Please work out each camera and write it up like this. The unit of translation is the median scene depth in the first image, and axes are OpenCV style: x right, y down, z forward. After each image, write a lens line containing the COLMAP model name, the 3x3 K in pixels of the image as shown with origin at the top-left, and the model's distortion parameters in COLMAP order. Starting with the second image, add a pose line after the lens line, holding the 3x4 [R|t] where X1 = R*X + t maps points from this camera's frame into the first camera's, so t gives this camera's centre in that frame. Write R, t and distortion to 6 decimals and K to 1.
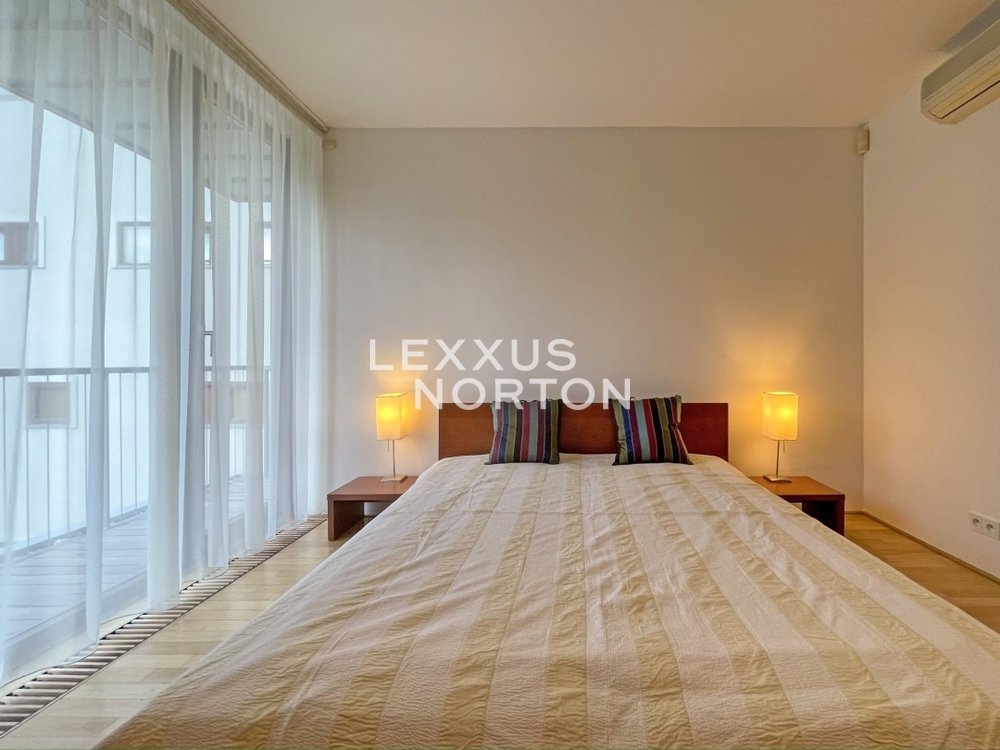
lens RADIAL K [[433.1, 0, 552.0], [0, 433.1, 372.7], [0, 0, 1]] dist [0.001559, 0.000314]
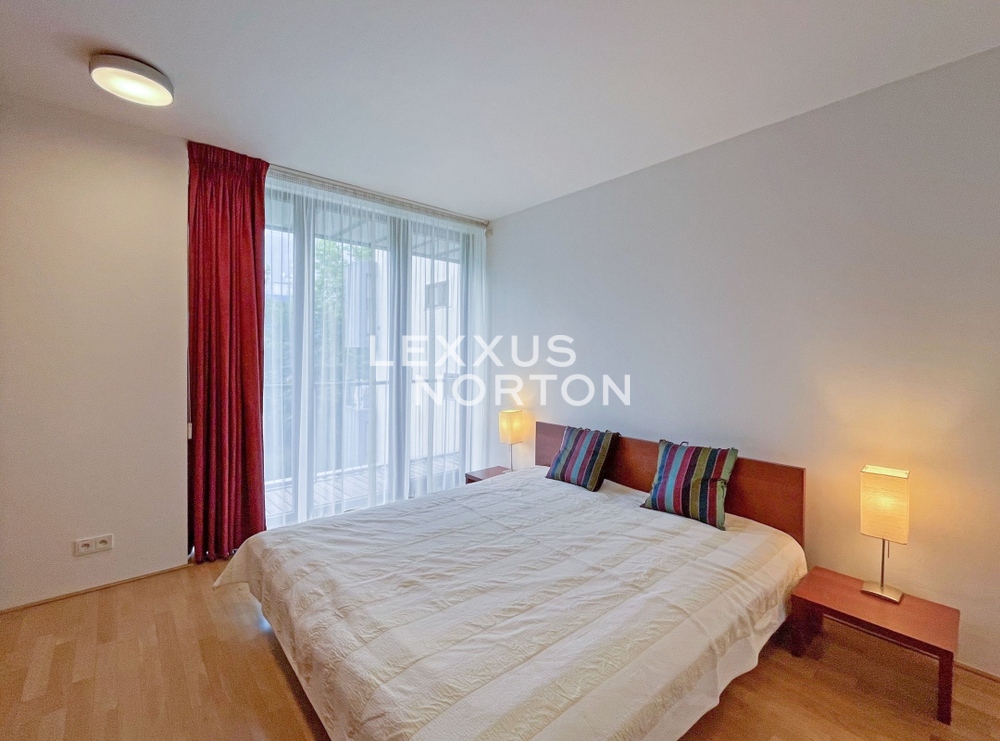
lens RADIAL K [[426.7, 0, 502.5], [0, 426.7, 380.1], [0, 0, 1]] dist [-0.000269, 0.006941]
pose [[0.658158, 0.049238, -0.751268, 0.981754], [-0.023529, 0.998717, 0.044843, -0.172801], [0.752512, -0.011837, 0.658472, 0.163095]]
